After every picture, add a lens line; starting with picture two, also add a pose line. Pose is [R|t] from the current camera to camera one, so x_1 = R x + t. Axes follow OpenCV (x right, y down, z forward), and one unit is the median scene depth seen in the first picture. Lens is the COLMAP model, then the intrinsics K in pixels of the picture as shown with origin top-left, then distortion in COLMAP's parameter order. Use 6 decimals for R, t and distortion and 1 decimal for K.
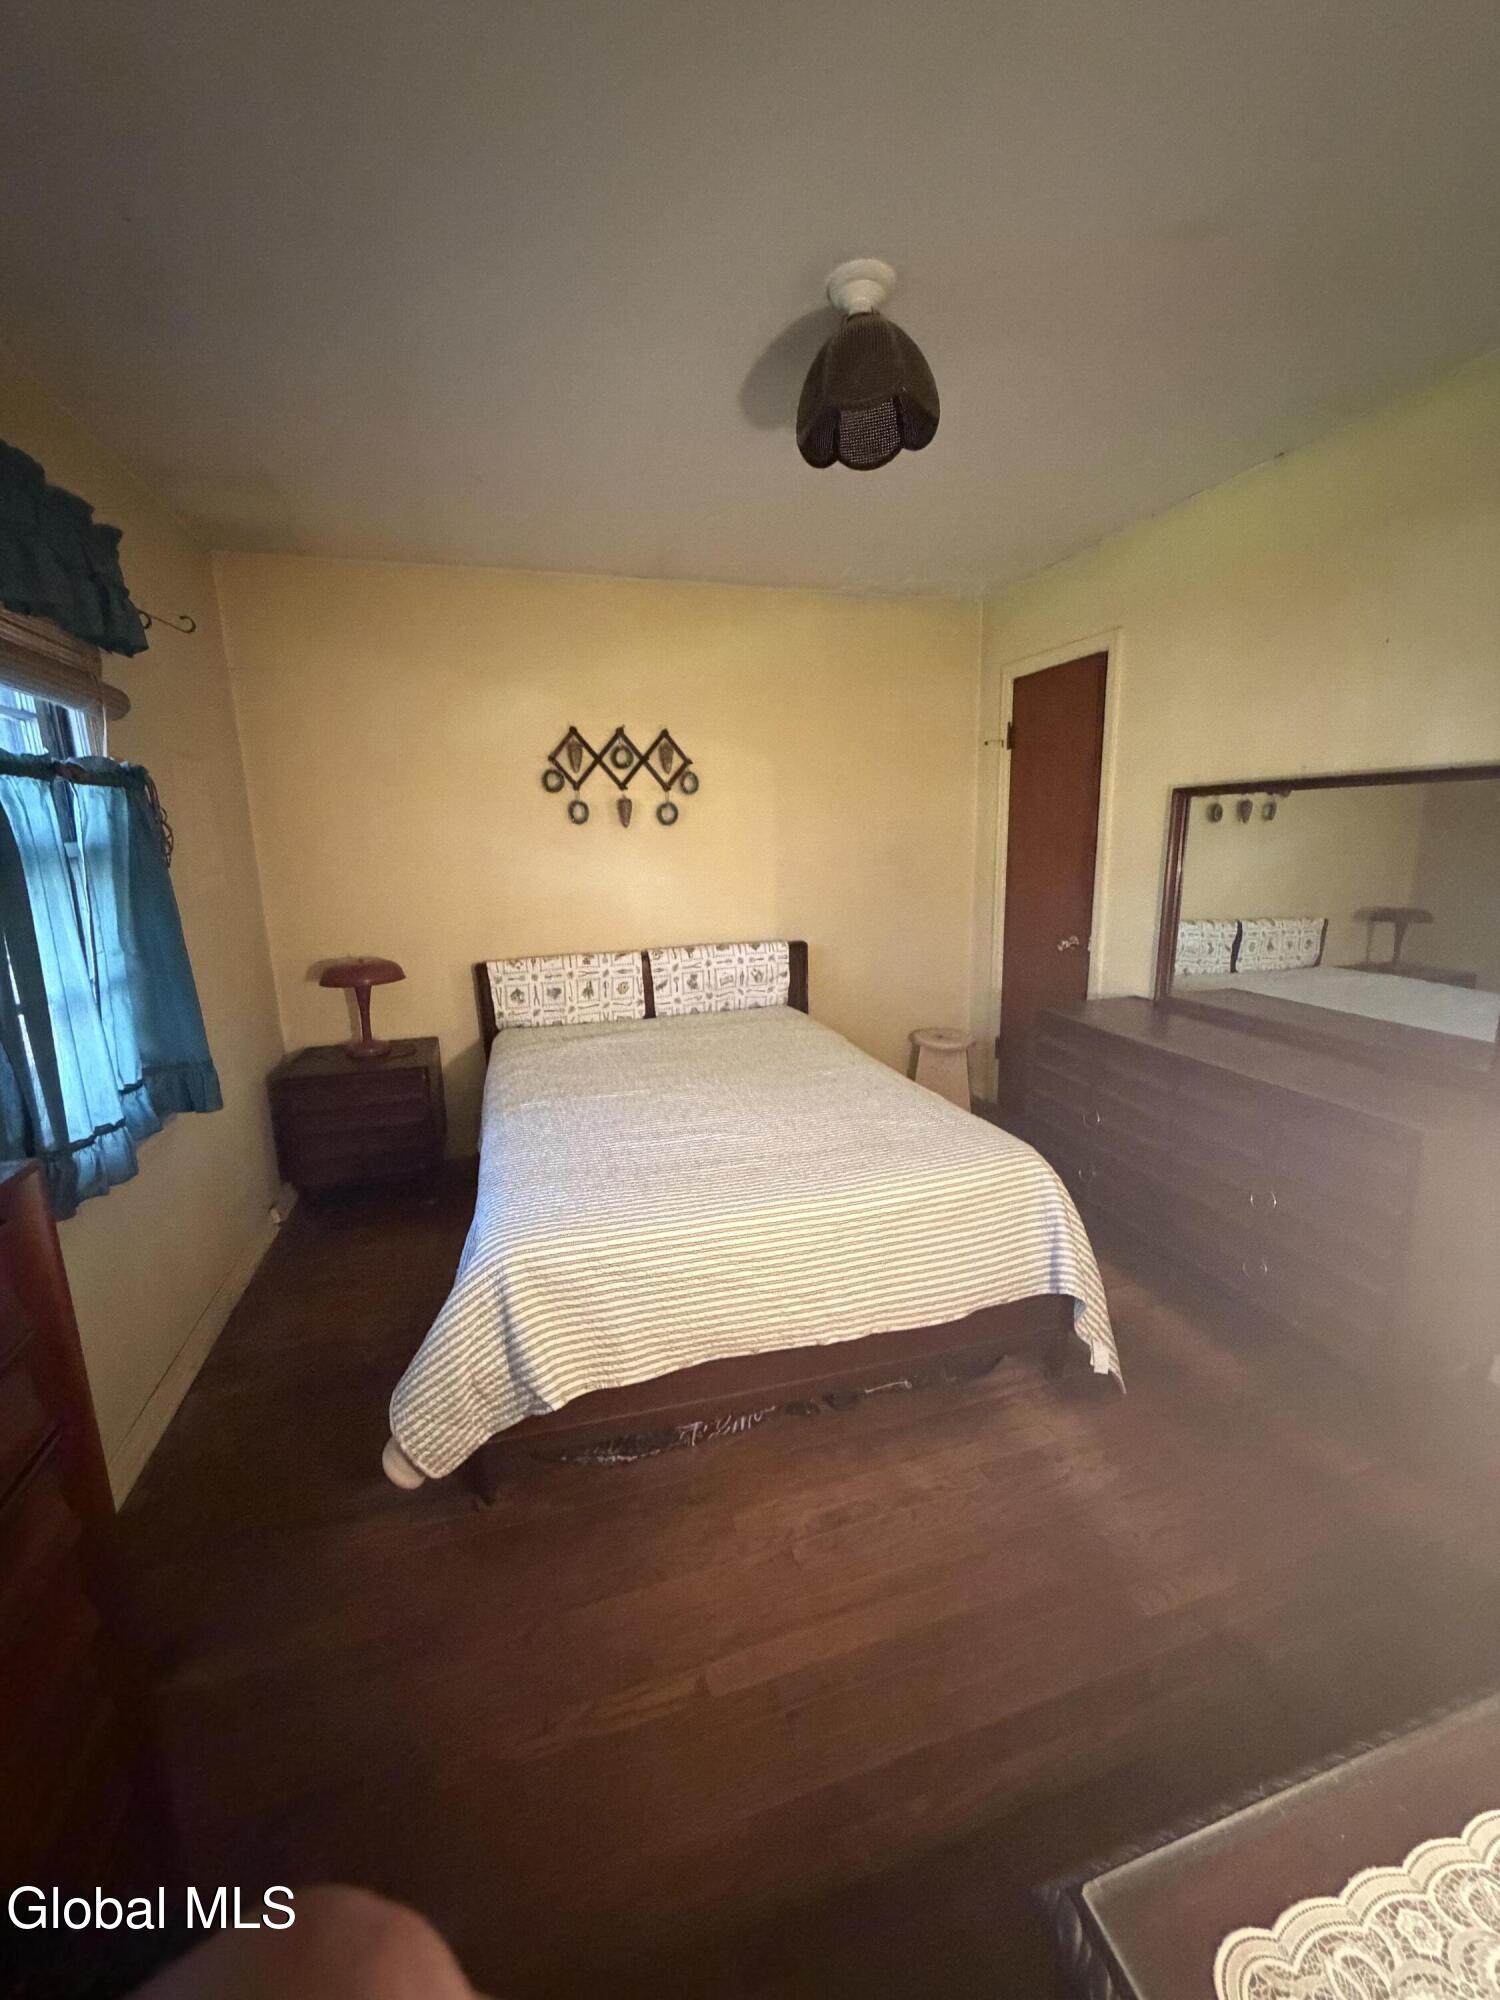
lens RADIAL K [[795.8, 0, 753.3], [0, 795.8, 992.0], [0, 0, 1]] dist [0.001510, 0.000264]
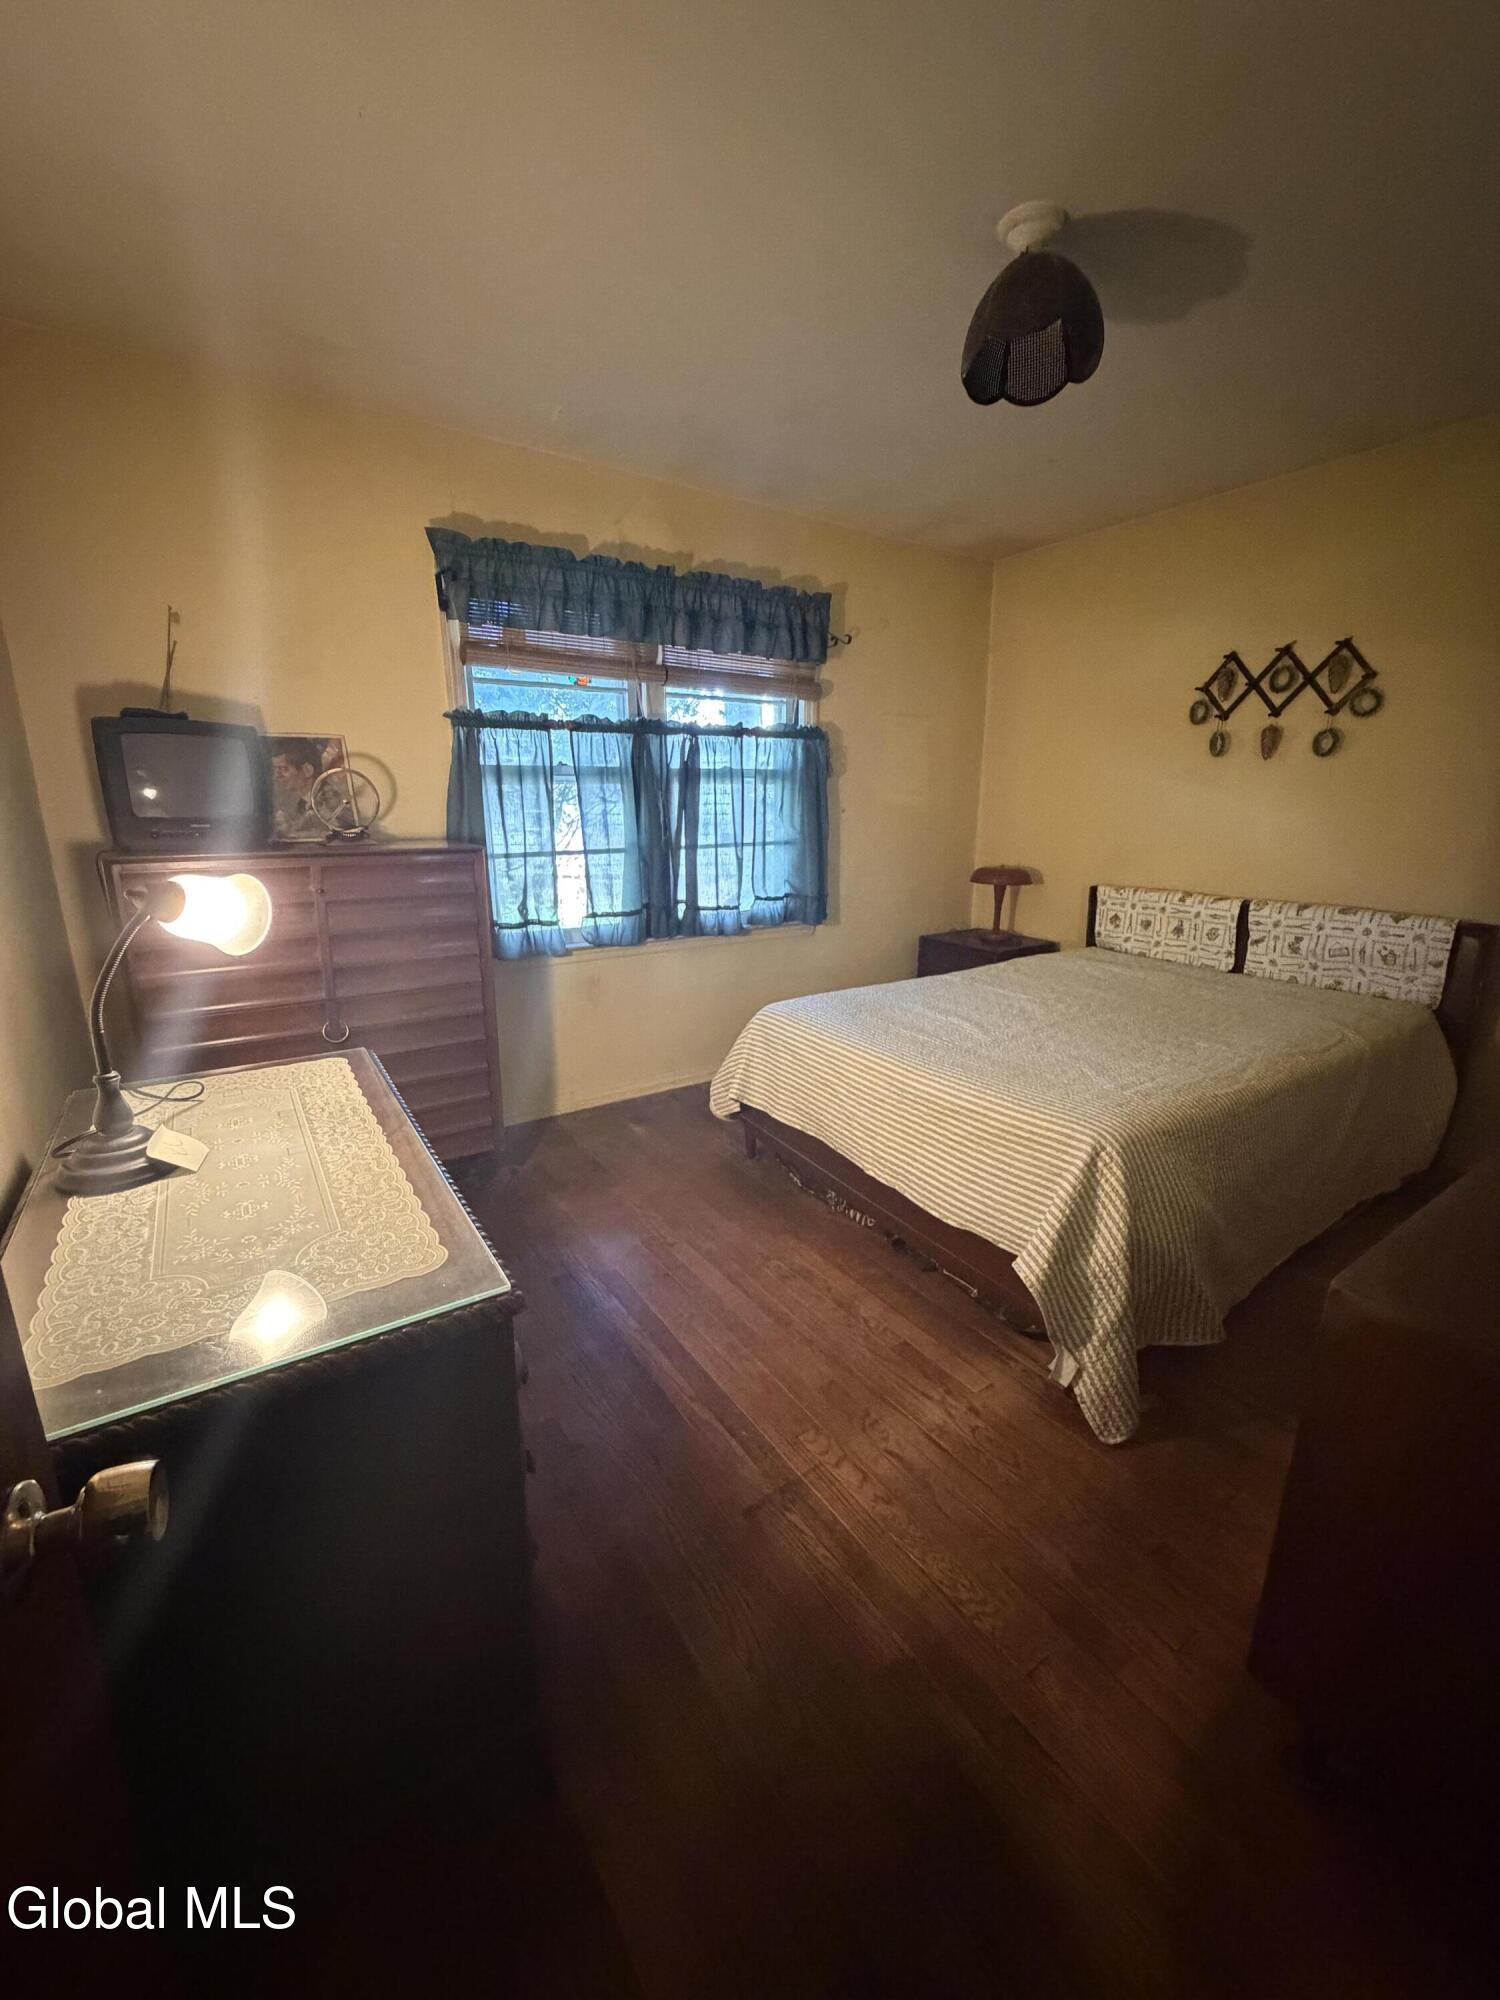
lens RADIAL K [[795.8, 0, 753.3], [0, 795.8, 992.0], [0, 0, 1]] dist [0.001510, 0.000264]
pose [[0.290392, 0.256199, -0.921973, 0.570446], [-0.194990, 0.959120, 0.205105, -0.027146], [0.936830, 0.120215, 0.328477, 0.195938]]
